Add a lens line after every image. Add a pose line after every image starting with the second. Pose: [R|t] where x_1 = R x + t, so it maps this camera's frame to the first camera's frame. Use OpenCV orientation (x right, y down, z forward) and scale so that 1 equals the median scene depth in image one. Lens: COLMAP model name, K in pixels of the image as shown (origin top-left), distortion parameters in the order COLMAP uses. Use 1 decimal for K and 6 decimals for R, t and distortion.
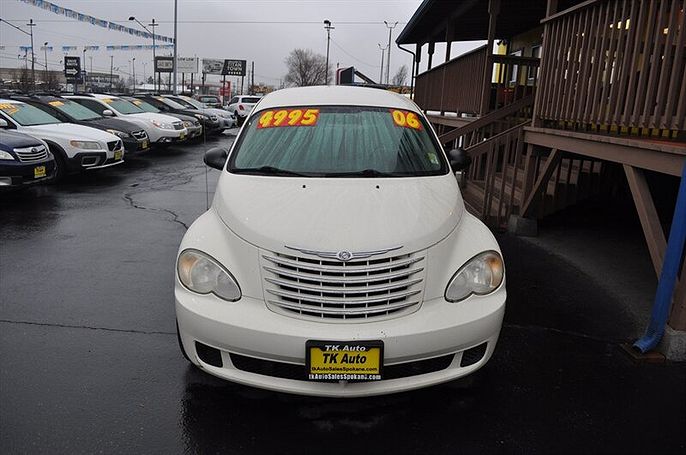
lens RADIAL K [[537.6, 0, 343.0], [0, 537.6, 227.5], [0, 0, 1]] dist [-0.079149, 0.008232]
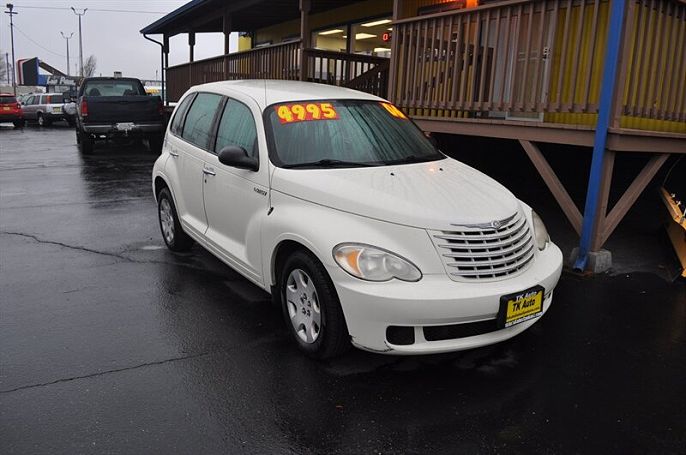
lens RADIAL K [[537.6, 0, 343.0], [0, 537.6, 227.5], [0, 0, 1]] dist [-0.079149, 0.008232]
pose [[0.850543, -0.135840, 0.508058, -0.552714], [0.127062, 0.990524, 0.052122, -0.029138], [-0.510325, 0.020223, 0.859744, 0.084111]]
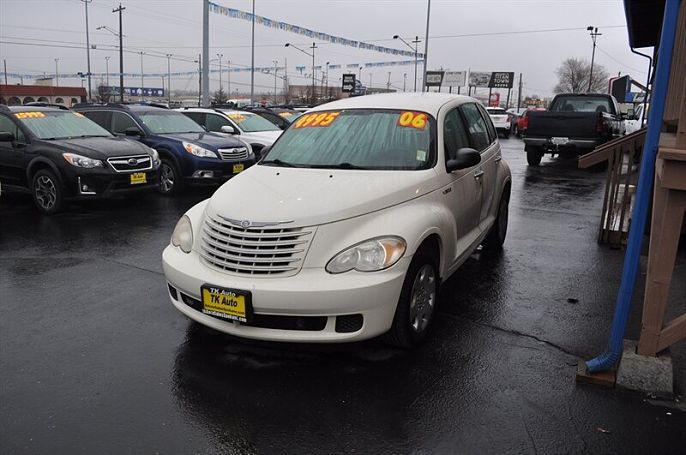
lens RADIAL K [[537.6, 0, 343.0], [0, 537.6, 227.5], [0, 0, 1]] dist [-0.079149, 0.008232]
pose [[0.882992, 0.077890, -0.462881, 0.482818], [-0.088566, 0.996069, -0.001338, 0.025940], [0.460957, 0.042177, 0.886420, -0.010200]]
